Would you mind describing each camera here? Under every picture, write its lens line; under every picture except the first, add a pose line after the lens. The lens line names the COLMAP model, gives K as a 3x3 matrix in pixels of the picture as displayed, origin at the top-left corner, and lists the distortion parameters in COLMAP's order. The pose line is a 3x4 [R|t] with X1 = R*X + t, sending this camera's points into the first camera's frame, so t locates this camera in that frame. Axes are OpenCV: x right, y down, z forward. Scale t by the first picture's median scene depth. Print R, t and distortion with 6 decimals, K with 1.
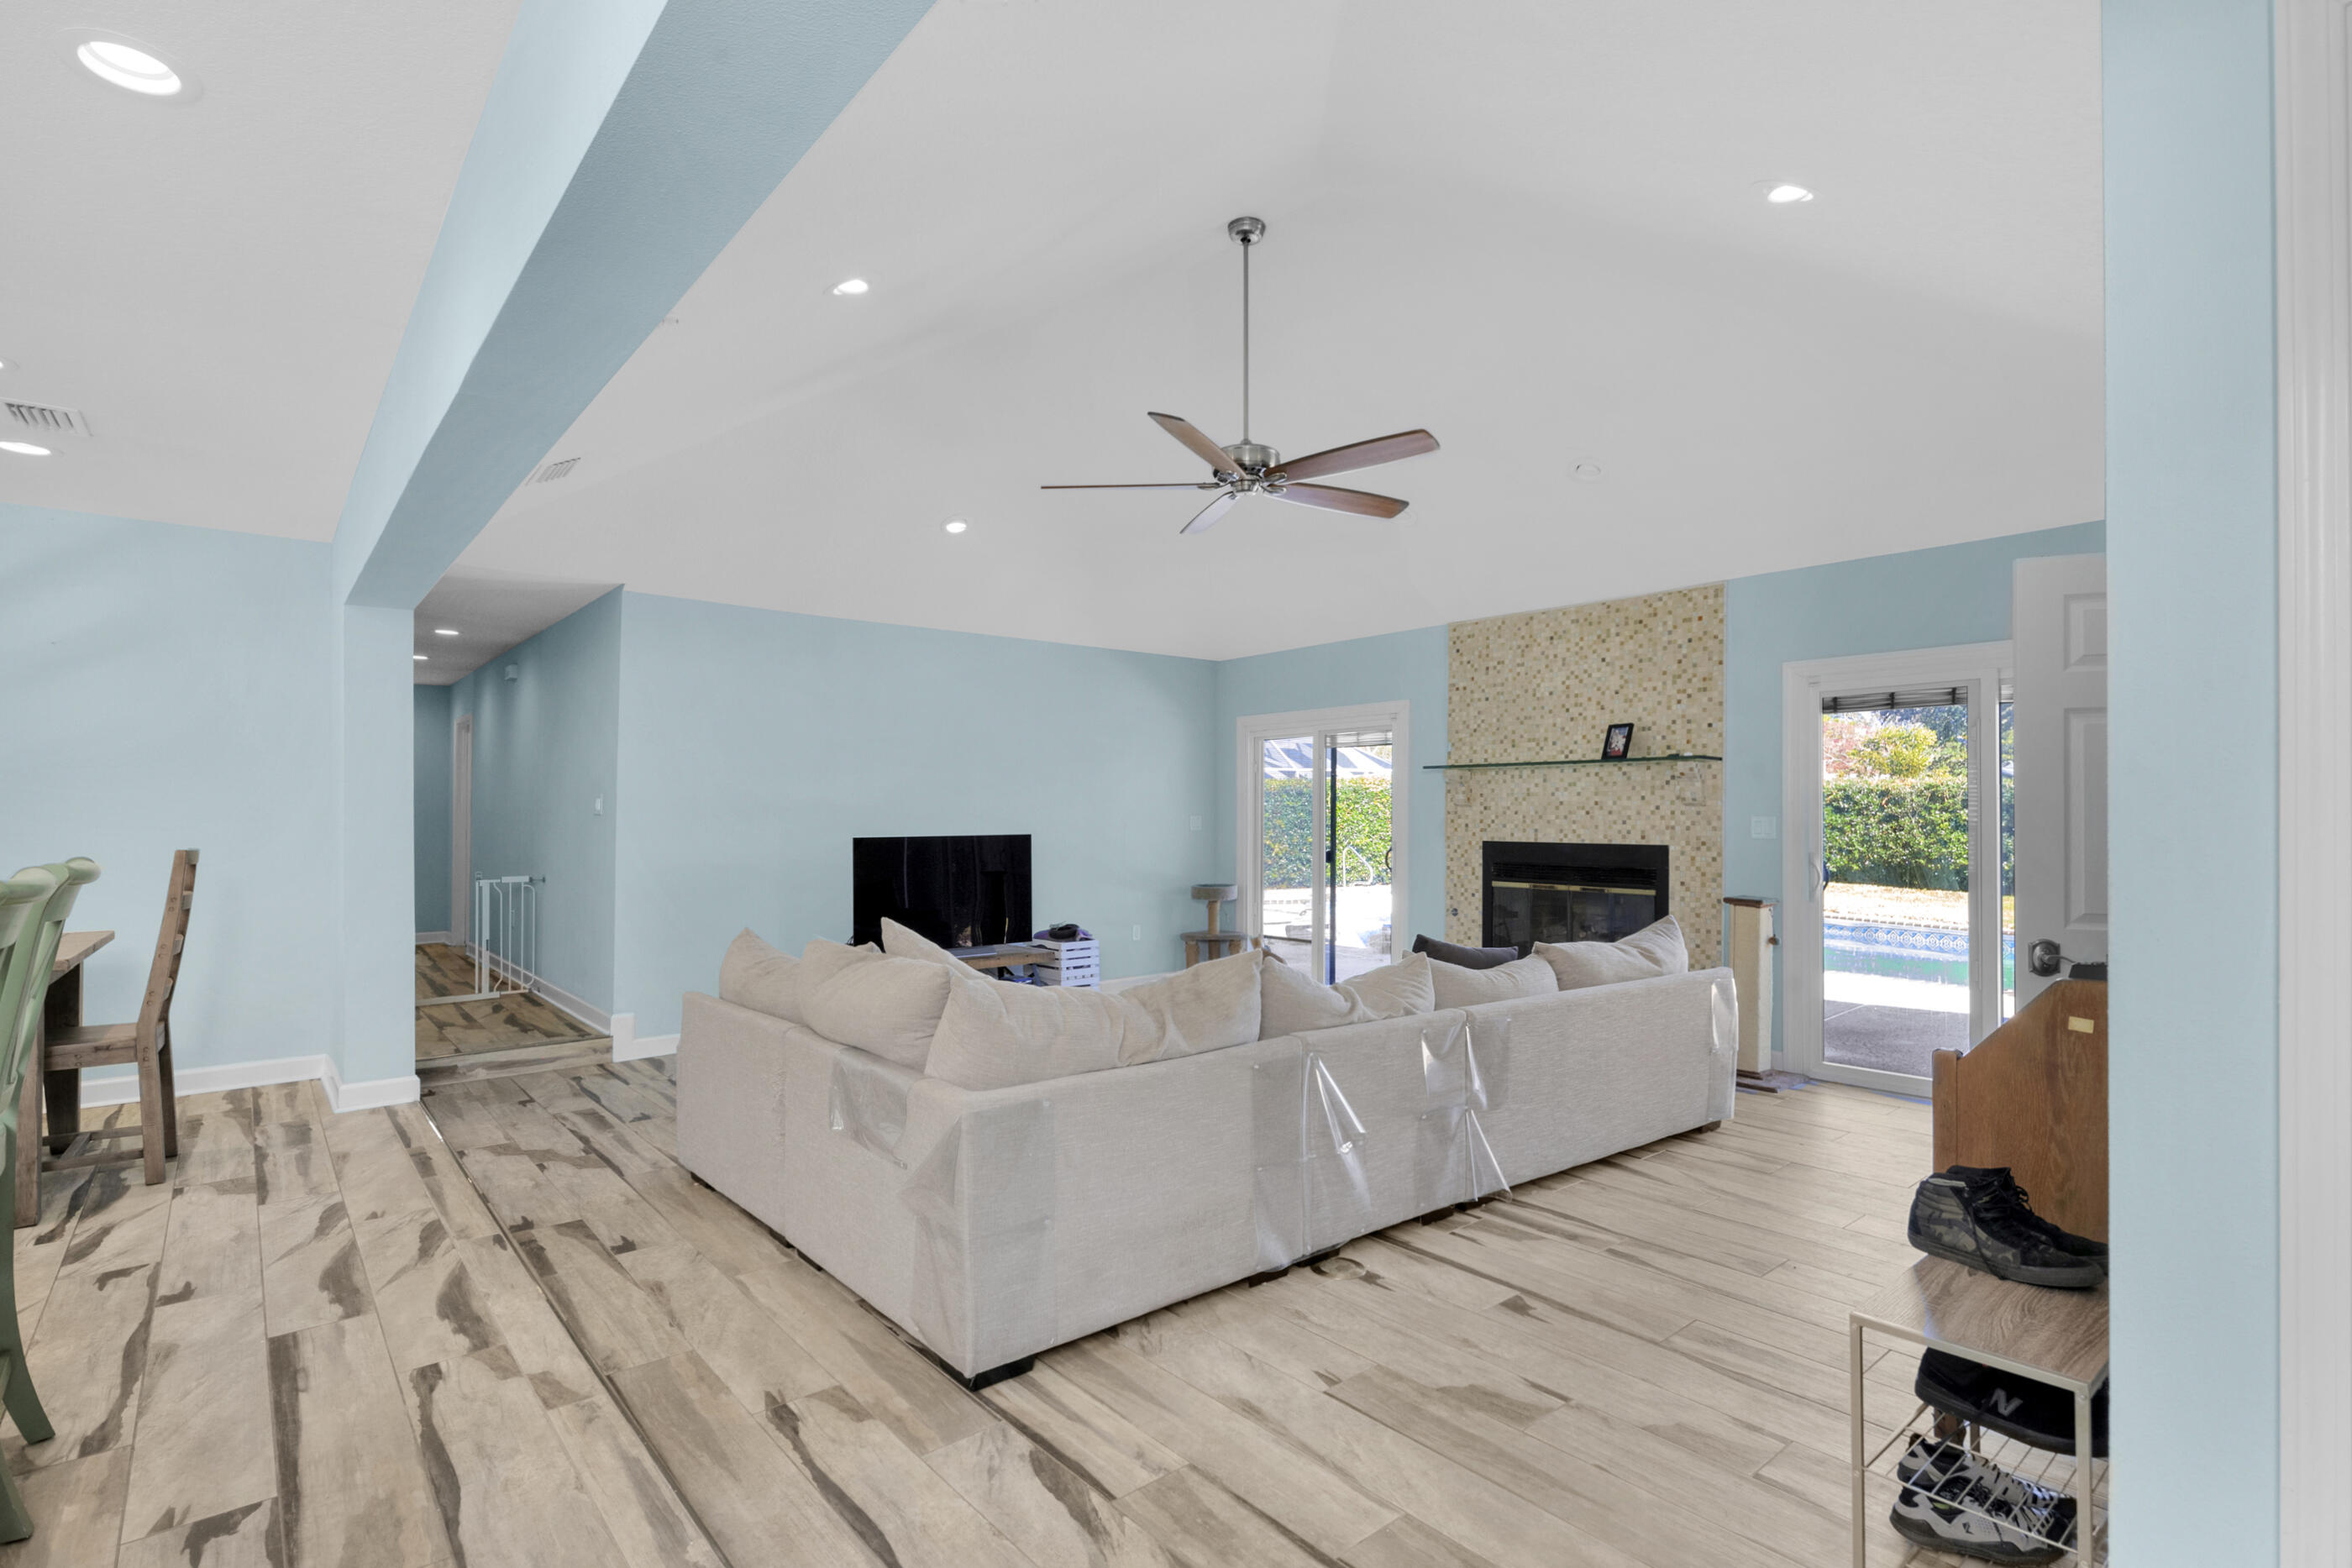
lens RADIAL K [[1120.6, 0, 1204.2], [0, 1120.6, 814.9], [0, 0, 1]] dist [-0.018443, -0.000024]
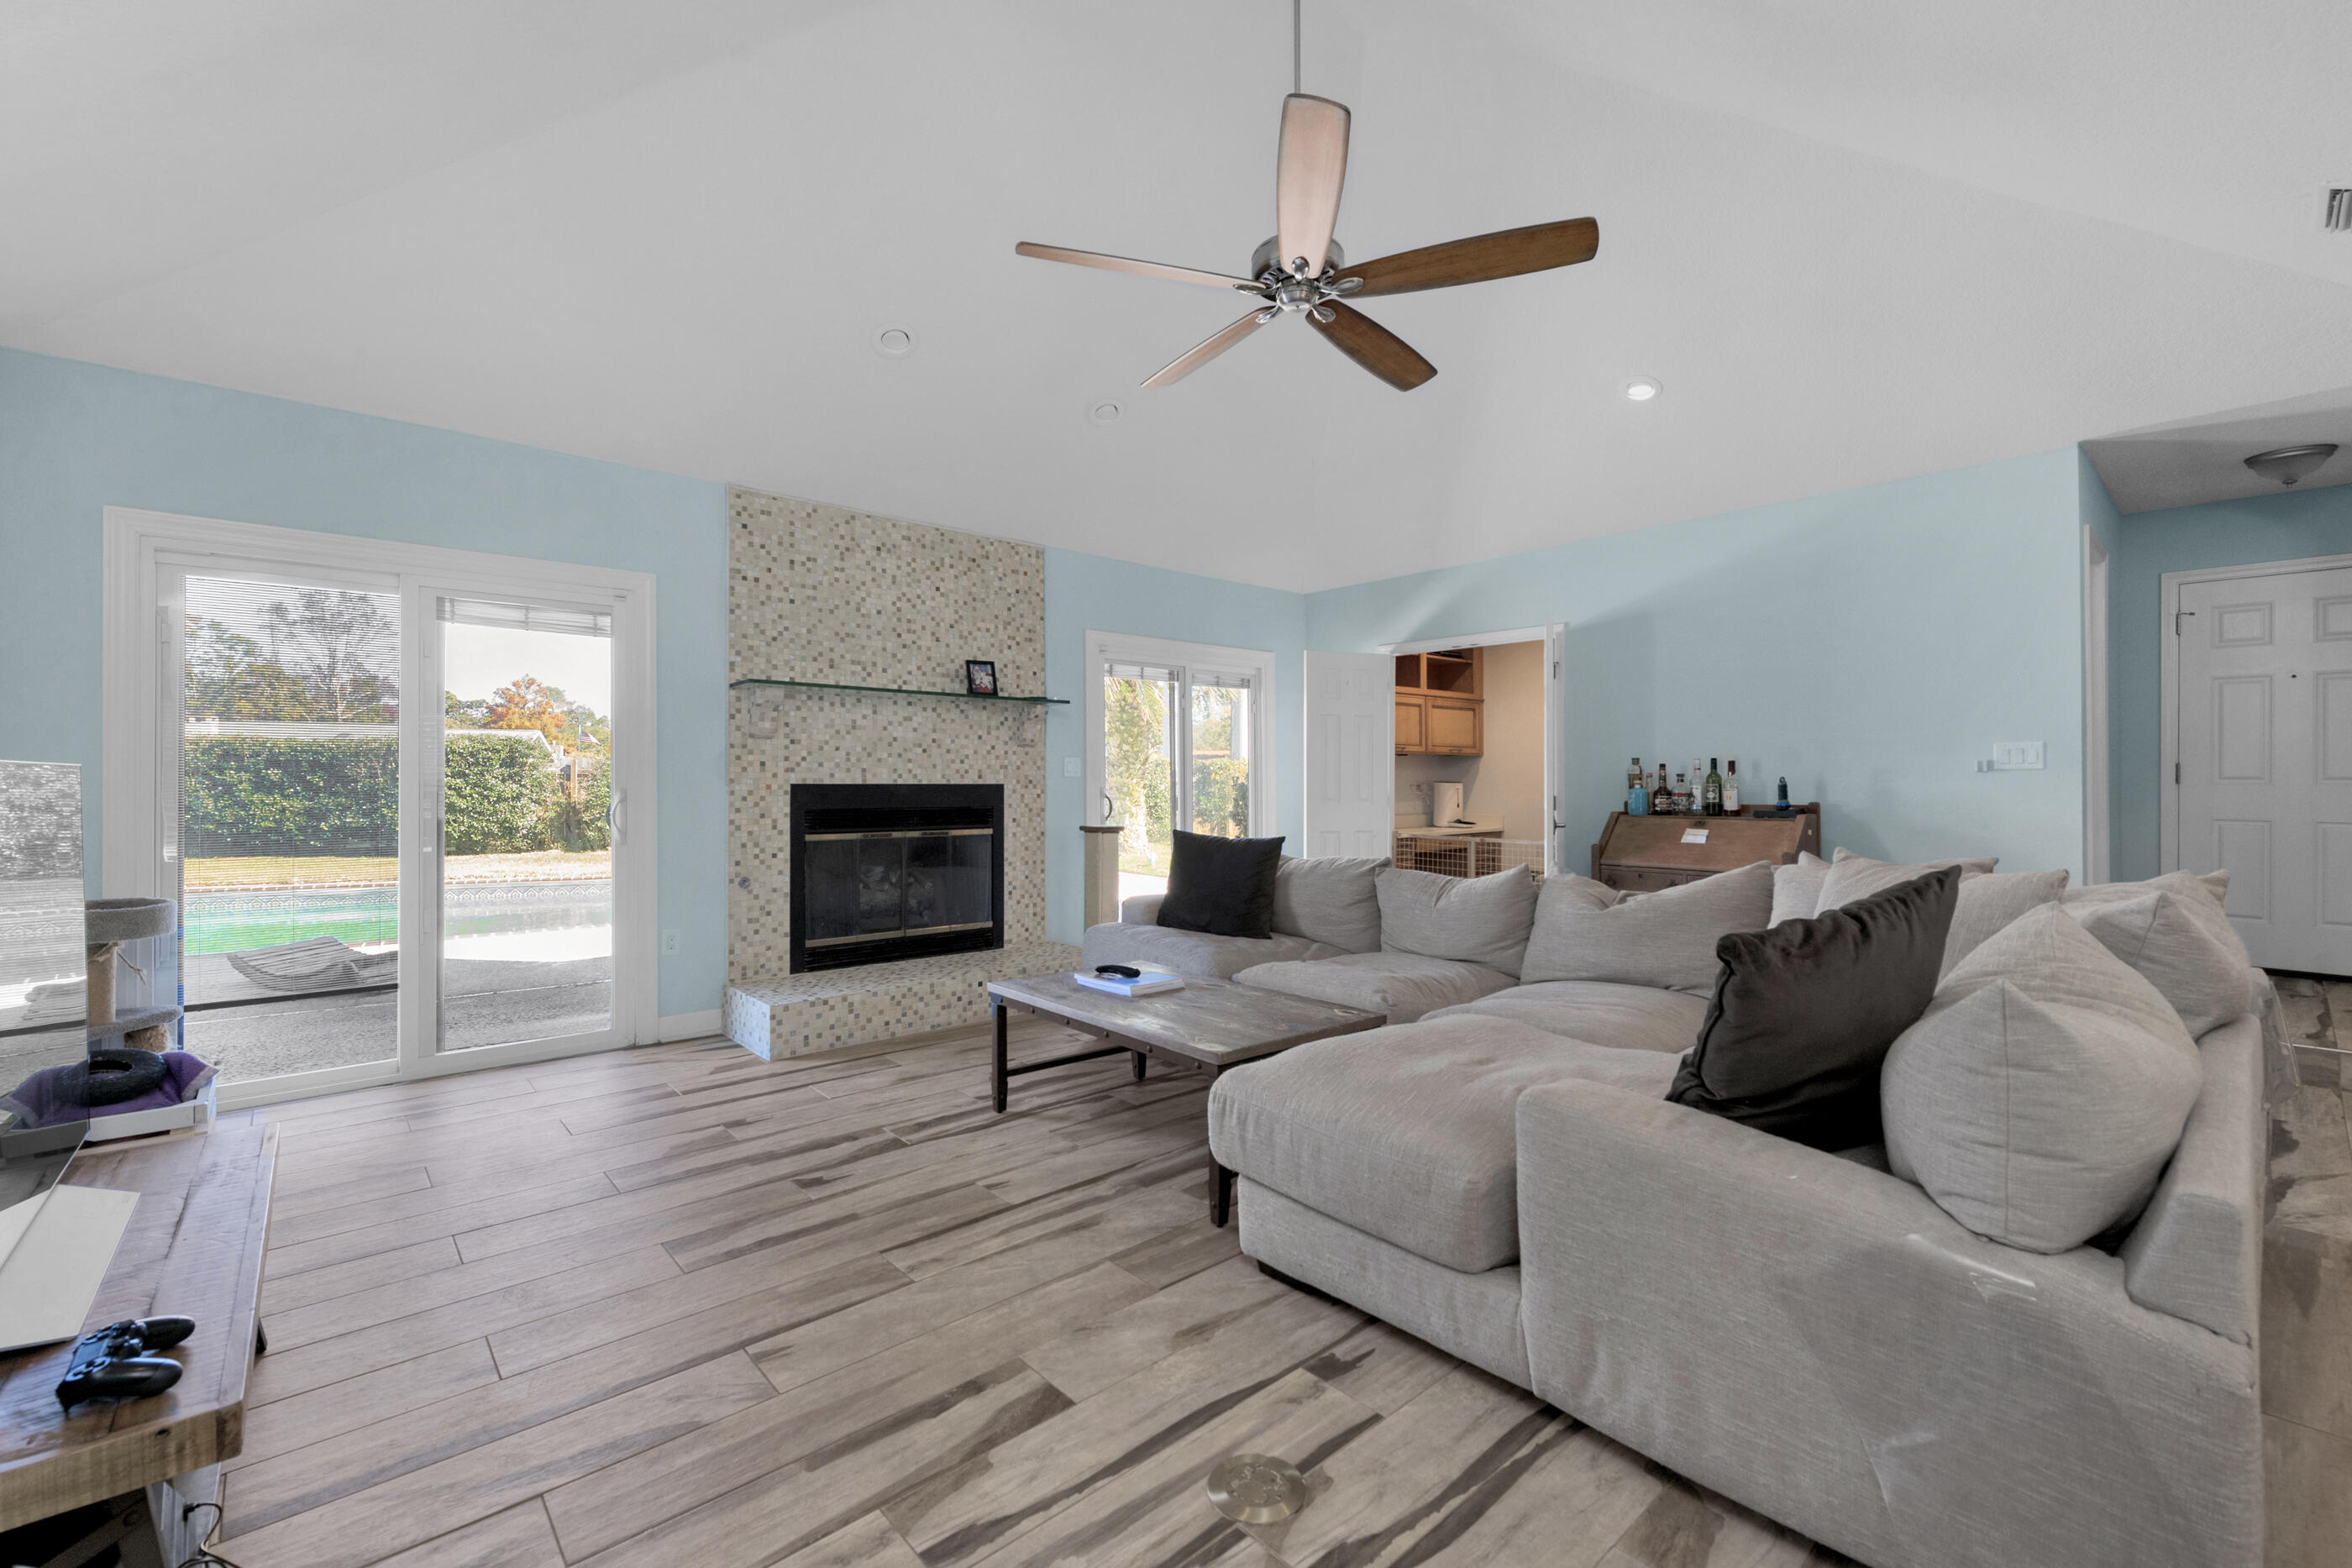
lens RADIAL K [[970.2, 0, 1172.4], [0, 970.2, 775.6], [0, 0, 1]] dist [0.018038, -0.008364]
pose [[-0.002240, 0.007801, 0.999967, -0.623847], [0.000598, 0.999969, -0.007799, 0.033873], [-0.999997, 0.000580, -0.002244, 1.086611]]
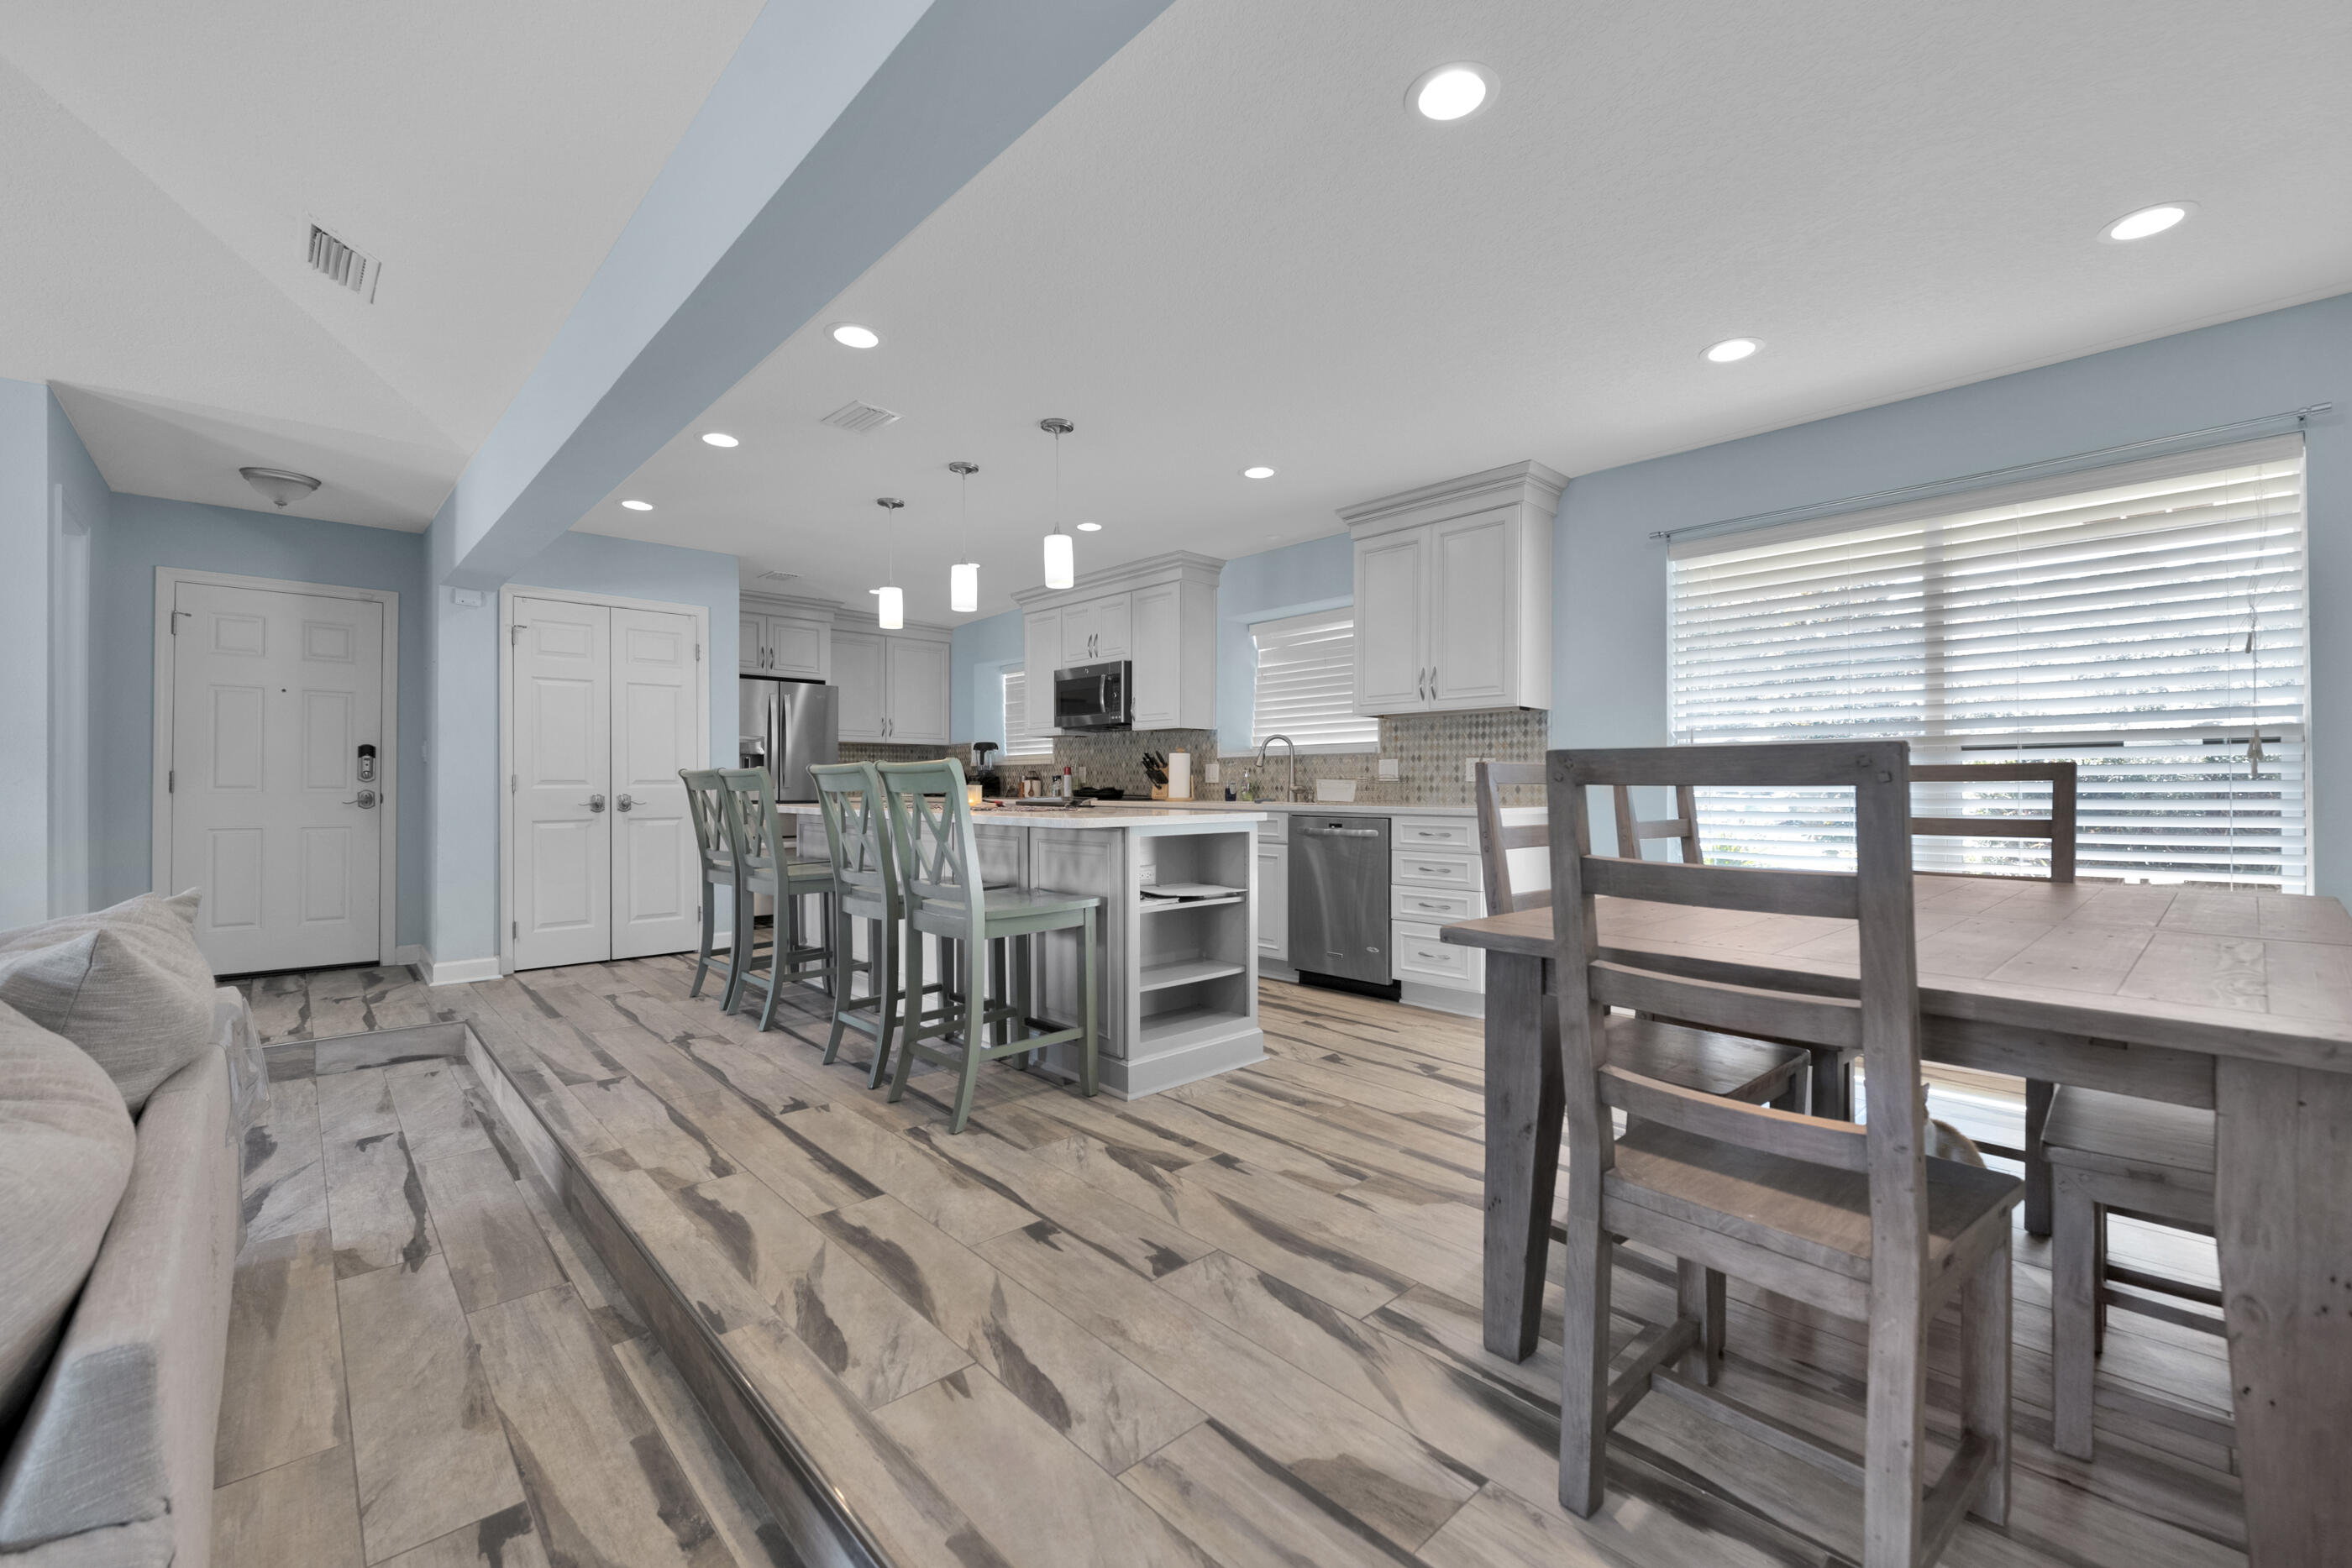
lens RADIAL K [[967.7, 0, 1188.4], [0, 967.7, 782.8], [0, 0, 1]] dist [0.000323, -0.000719]
pose [[-0.999574, 0.003942, -0.028931, -0.577446], [0.004061, 0.999983, -0.004072, 0.033307], [0.028915, -0.004188, -0.999573, 1.017527]]
